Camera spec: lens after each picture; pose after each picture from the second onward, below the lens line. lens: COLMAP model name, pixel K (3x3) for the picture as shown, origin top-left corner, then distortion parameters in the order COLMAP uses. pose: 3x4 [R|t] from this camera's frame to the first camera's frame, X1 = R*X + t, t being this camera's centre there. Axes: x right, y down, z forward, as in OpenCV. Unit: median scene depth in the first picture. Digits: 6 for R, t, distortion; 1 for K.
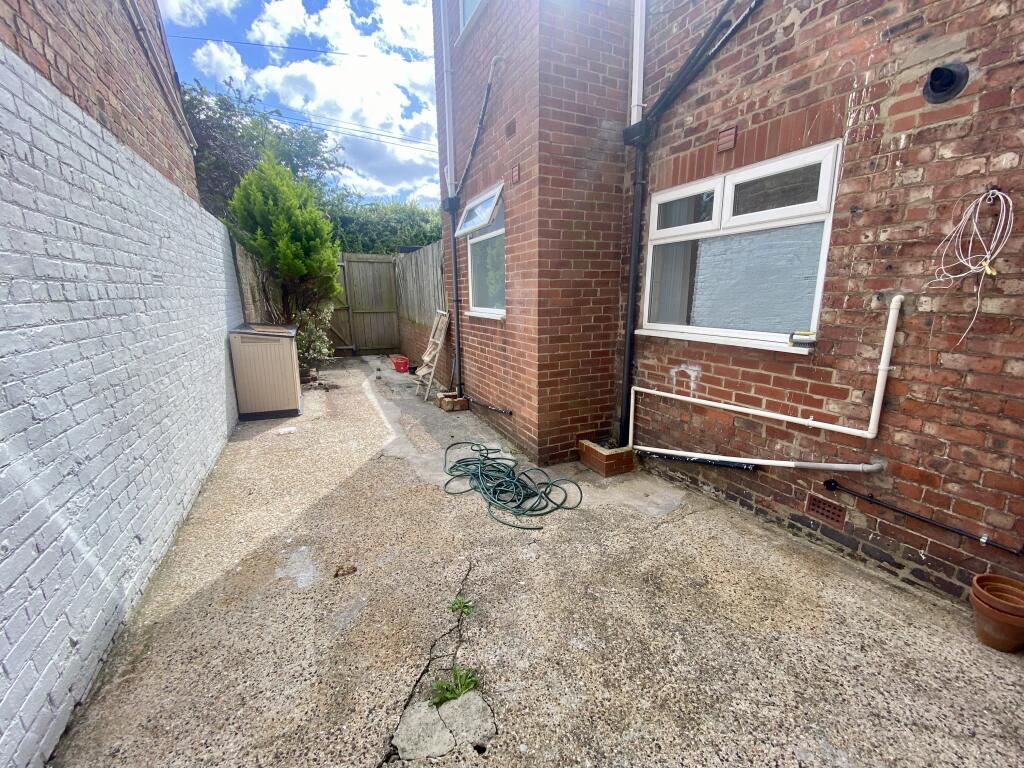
lens RADIAL K [[416.0, 0, 510.6], [0, 416.0, 381.7], [0, 0, 1]] dist [0.011443, -0.001824]
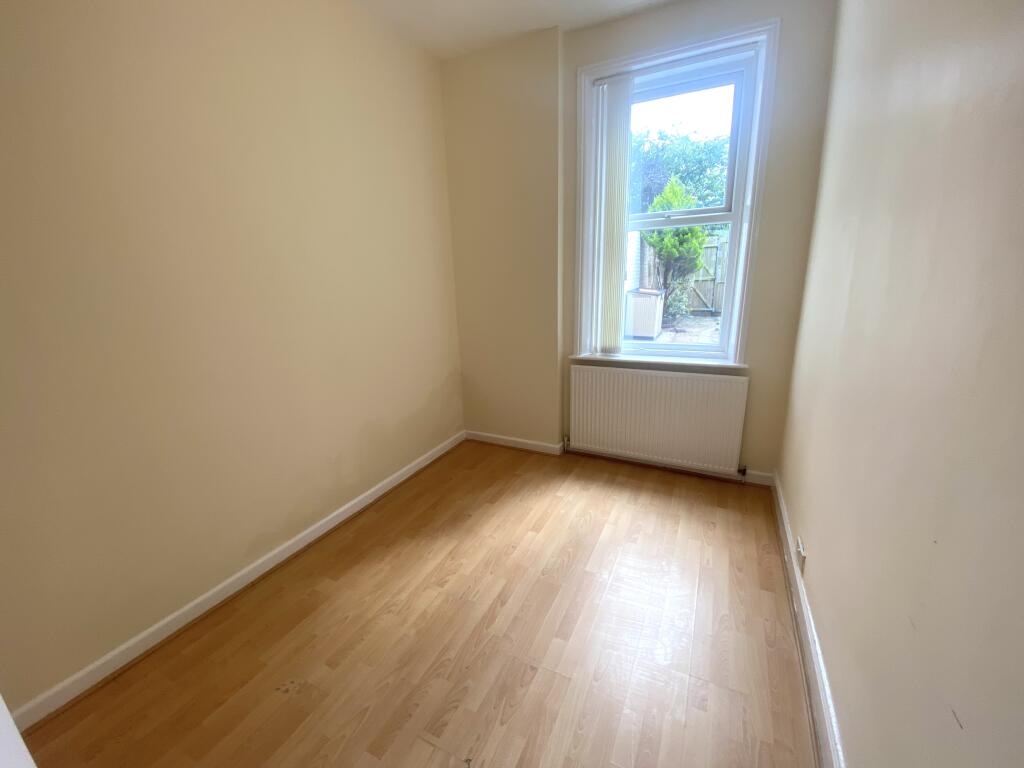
lens RADIAL K [[416.0, 0, 511.9], [0, 416.0, 385.1], [0, 0, 1]] dist [0.011443, -0.001824]
pose [[0.624002, 0.189189, -0.758175, 0.390957], [-0.133814, 0.981788, 0.134854, 0.085869], [0.769880, 0.017305, 0.637954, -0.466077]]
